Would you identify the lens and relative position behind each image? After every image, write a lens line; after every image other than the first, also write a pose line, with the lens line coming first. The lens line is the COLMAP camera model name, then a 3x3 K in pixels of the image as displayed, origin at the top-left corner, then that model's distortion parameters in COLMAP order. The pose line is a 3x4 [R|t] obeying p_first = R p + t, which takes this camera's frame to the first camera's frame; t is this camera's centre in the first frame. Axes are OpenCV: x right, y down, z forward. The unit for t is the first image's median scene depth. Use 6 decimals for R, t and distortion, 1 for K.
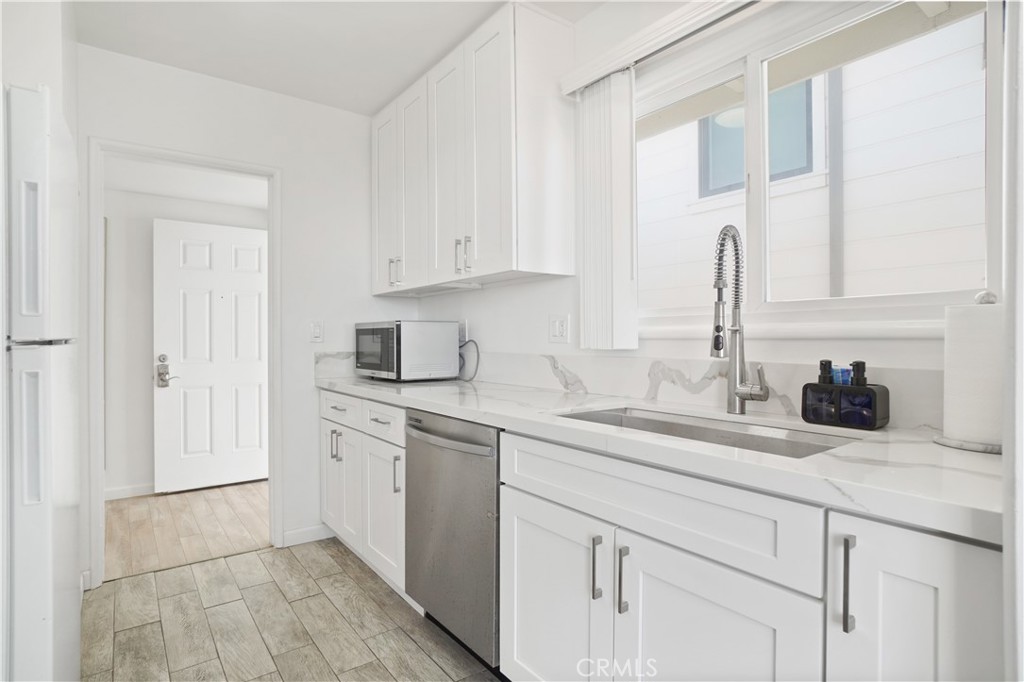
lens RADIAL K [[520.9, 0, 484.8], [0, 520.9, 345.2], [0, 0, 1]] dist [-0.016280, 0.010178]
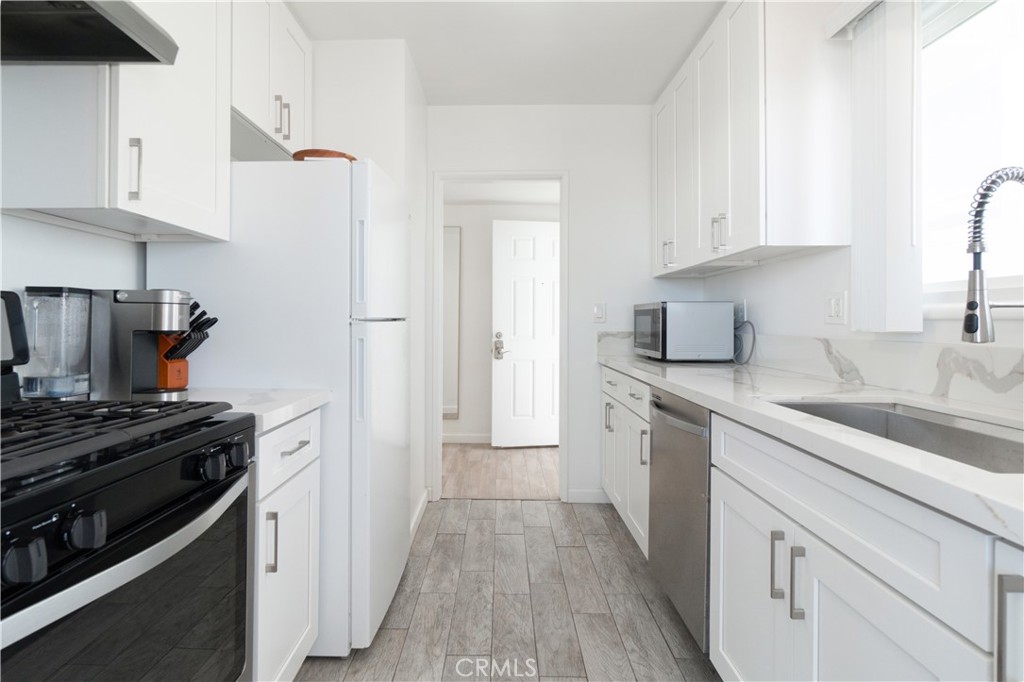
lens RADIAL K [[520.9, 0, 496.4], [0, 520.9, 321.2], [0, 0, 1]] dist [-0.016280, 0.010178]
pose [[0.812075, 0.005650, -0.583526, 0.192212], [-0.011875, 0.999906, -0.006844, 0.003405], [0.583432, 0.012488, 0.812066, -0.025221]]
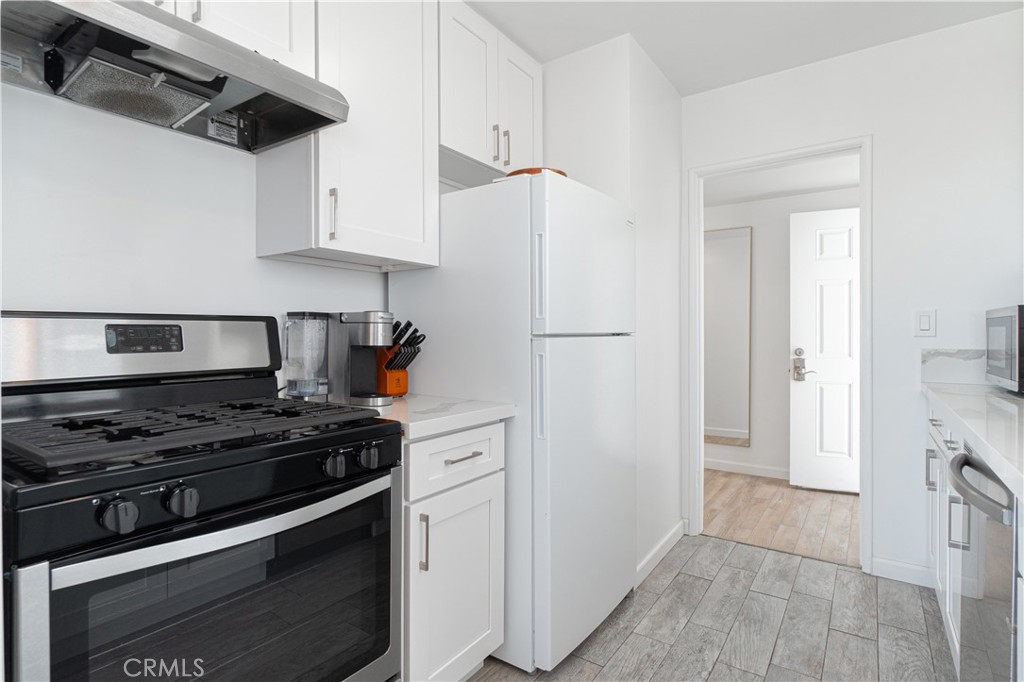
lens RADIAL K [[520.9, 0, 504.7], [0, 520.9, 337.4], [0, 0, 1]] dist [-0.016280, 0.010178]
pose [[0.342142, 0.007127, -0.939621, 0.271749], [-0.009142, 0.999949, 0.004256, -0.001779], [0.939604, 0.007133, 0.342190, 0.174476]]
